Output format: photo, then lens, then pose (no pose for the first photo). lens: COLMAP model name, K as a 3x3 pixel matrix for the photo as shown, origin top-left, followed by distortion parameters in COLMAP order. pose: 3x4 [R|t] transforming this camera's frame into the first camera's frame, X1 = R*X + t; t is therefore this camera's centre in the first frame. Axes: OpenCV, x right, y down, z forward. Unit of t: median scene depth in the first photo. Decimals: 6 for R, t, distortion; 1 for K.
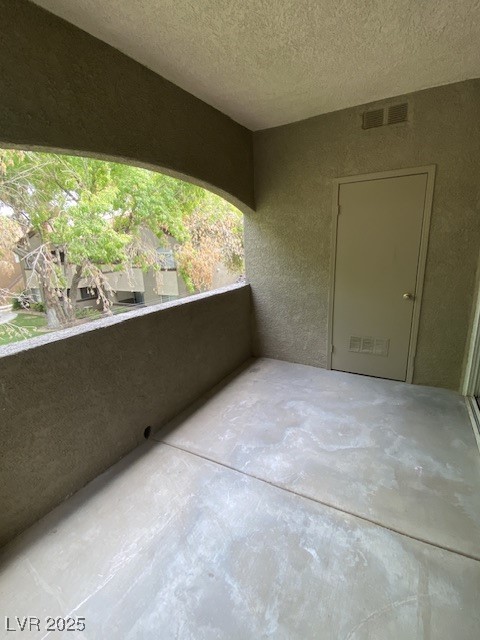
lens RADIAL K [[297.4, 0, 240.0], [0, 297.4, 320.0], [0, 0, 1]] dist [0.000475, -0.013213]
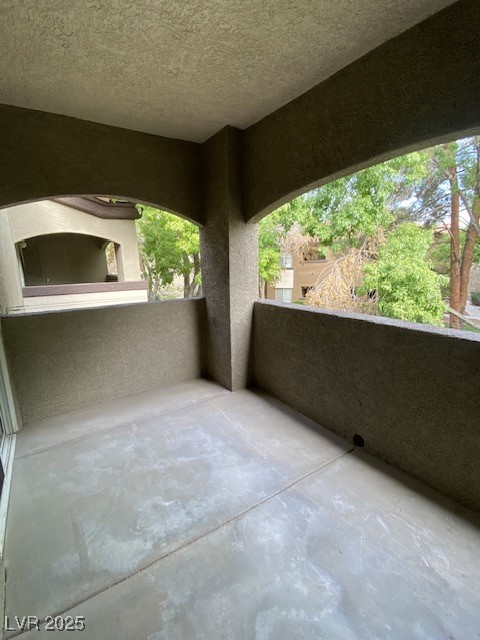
lens RADIAL K [[297.4, 0, 240.0], [0, 297.4, 320.0], [0, 0, 1]] dist [0.000475, -0.013213]
pose [[-0.446121, 0.245084, -0.860761, 0.873438], [-0.186397, 0.915239, 0.357202, -0.373809], [0.875347, 0.319798, -0.362624, 1.291121]]
